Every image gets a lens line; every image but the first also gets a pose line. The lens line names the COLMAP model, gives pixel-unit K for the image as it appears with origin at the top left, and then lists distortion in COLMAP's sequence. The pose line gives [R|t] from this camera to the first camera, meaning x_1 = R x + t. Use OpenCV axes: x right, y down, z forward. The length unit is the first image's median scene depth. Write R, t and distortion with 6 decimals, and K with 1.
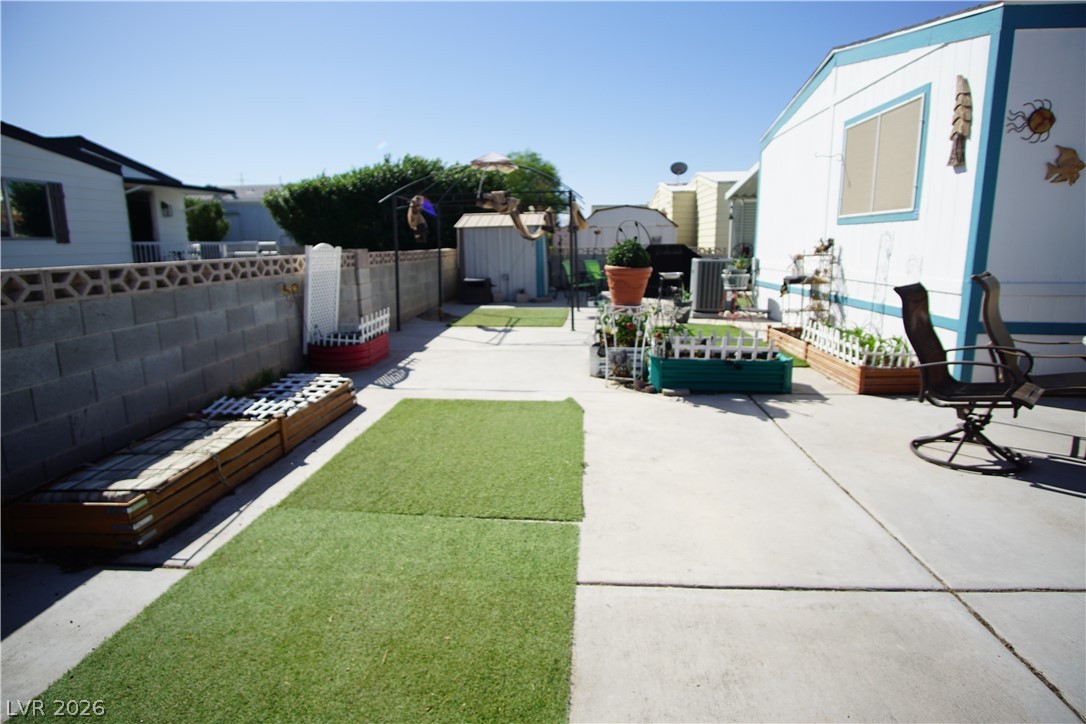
lens RADIAL K [[588.9, 0, 525.9], [0, 588.9, 353.4], [0, 0, 1]] dist [-0.033857, 0.010028]
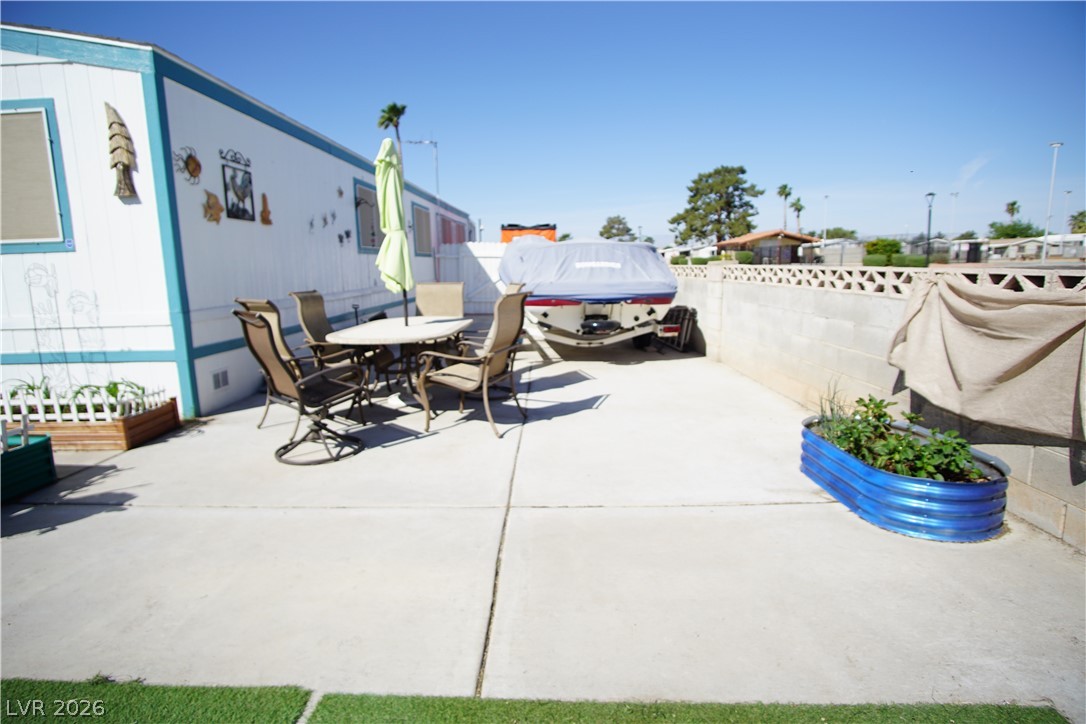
lens RADIAL K [[588.9, 0, 541.9], [0, 588.9, 353.8], [0, 0, 1]] dist [-0.033857, 0.010028]
pose [[-0.055341, -0.143865, 0.988049, -0.313974], [0.208631, 0.966055, 0.152348, -0.076568], [-0.976427, 0.214569, -0.023448, 0.423548]]
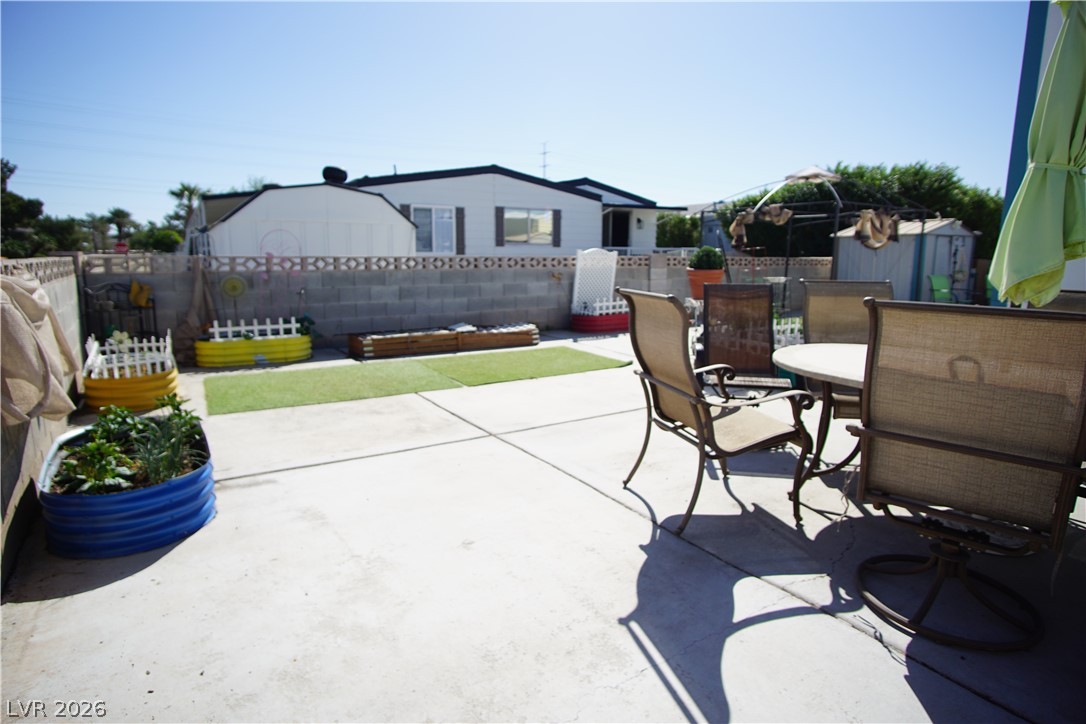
lens RADIAL K [[577.8, 0, 544.1], [0, 577.8, 361.1], [0, 0, 1]] dist [-0.006028, -0.000935]
pose [[0.608495, 0.160566, -0.777144, 1.073419], [-0.157986, 0.984224, 0.079650, 0.000936], [0.777672, 0.074312, 0.624263, -0.022810]]
